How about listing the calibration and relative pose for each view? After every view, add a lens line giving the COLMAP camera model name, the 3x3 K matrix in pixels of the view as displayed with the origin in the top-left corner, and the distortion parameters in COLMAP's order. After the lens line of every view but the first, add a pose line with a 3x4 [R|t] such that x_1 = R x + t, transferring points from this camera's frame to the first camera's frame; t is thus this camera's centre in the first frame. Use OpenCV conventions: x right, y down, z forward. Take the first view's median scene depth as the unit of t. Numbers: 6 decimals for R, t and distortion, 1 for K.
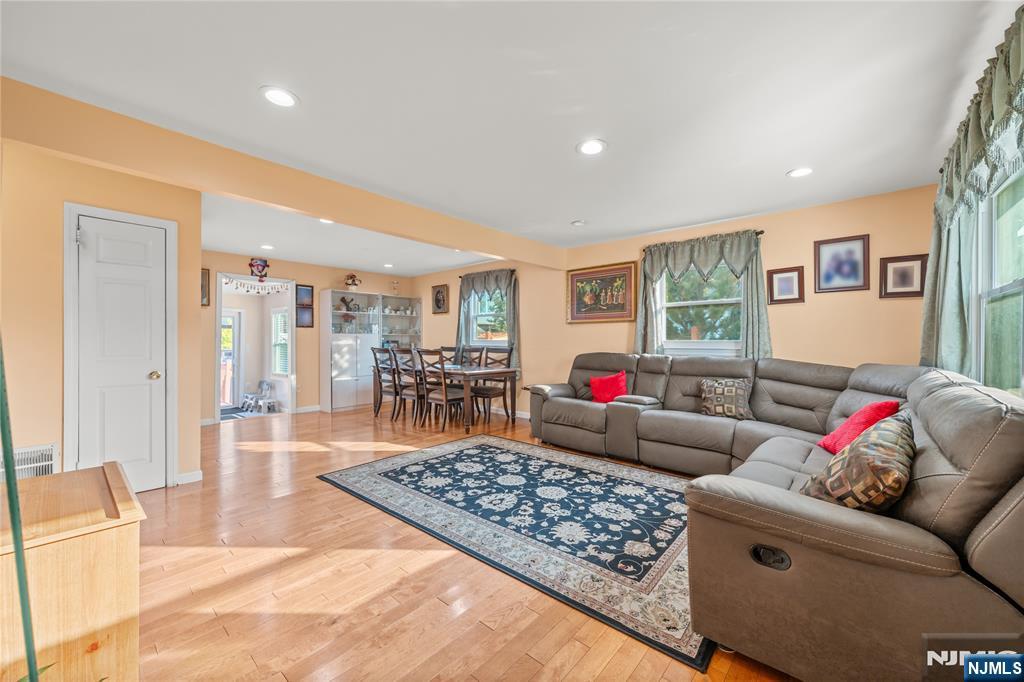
lens RADIAL K [[395.3, 0, 509.2], [0, 395.3, 341.1], [0, 0, 1]] dist [-0.001722, -0.000470]
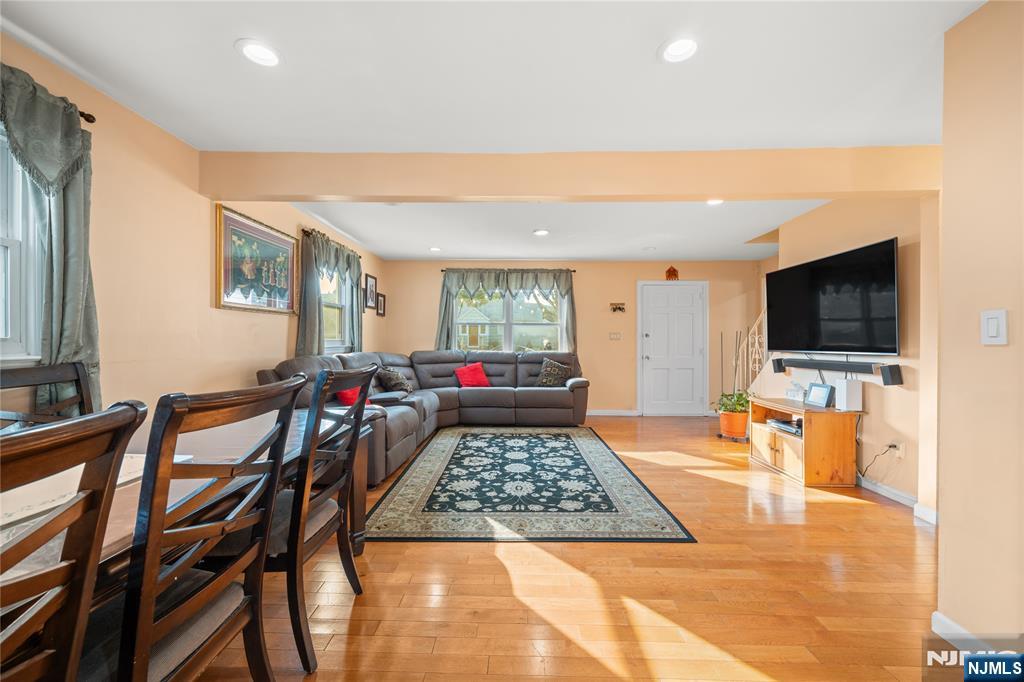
lens RADIAL K [[395.3, 0, 509.2], [0, 395.3, 341.1], [0, 0, 1]] dist [-0.001722, -0.000470]
pose [[-0.641827, -0.007136, 0.766817, -0.871465], [-0.003768, 0.999974, 0.006152, -0.006586], [-0.766841, 0.001059, -0.641837, 1.836863]]
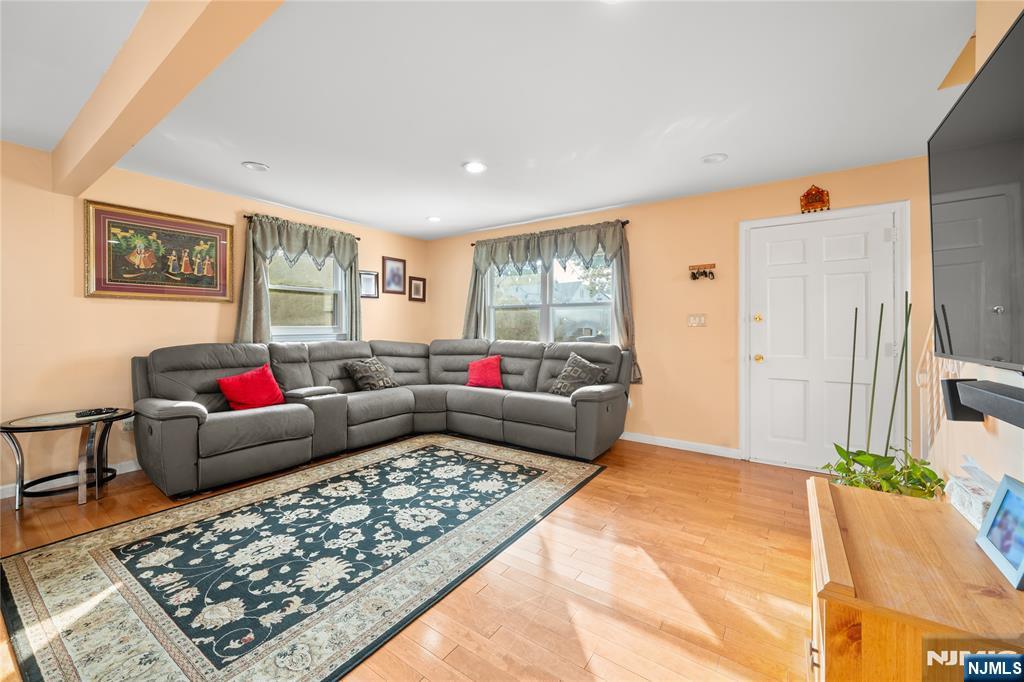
lens RADIAL K [[400.9, 0, 510.6], [0, 400.9, 328.4], [0, 0, 1]] dist [-0.000956, -0.000152]
pose [[-0.108773, -0.006741, 0.994044, -0.833467], [0.000198, 0.999977, 0.006803, -0.004729], [-0.994067, 0.000937, -0.108769, 0.832420]]
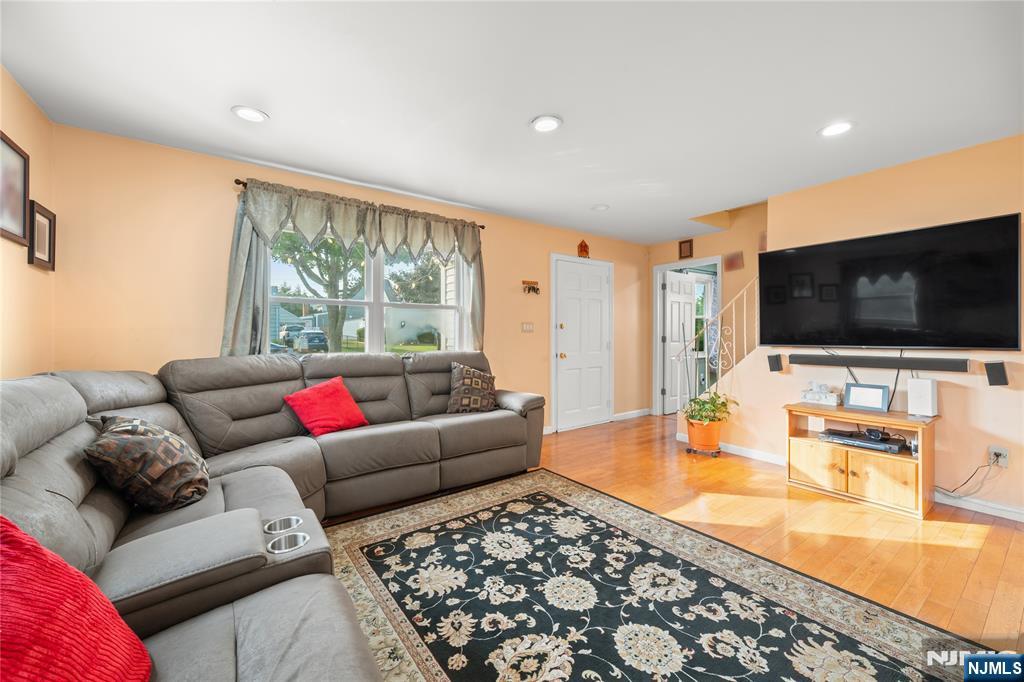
lens RADIAL K [[401.1, 0, 507.3], [0, 401.1, 334.7], [0, 0, 1]] dist [-0.001671, -0.000303]
pose [[-0.972898, -0.006455, 0.231146, 0.062014], [-0.004673, 0.999955, 0.008259, -0.004837], [-0.231189, 0.006955, -0.972884, 1.574382]]
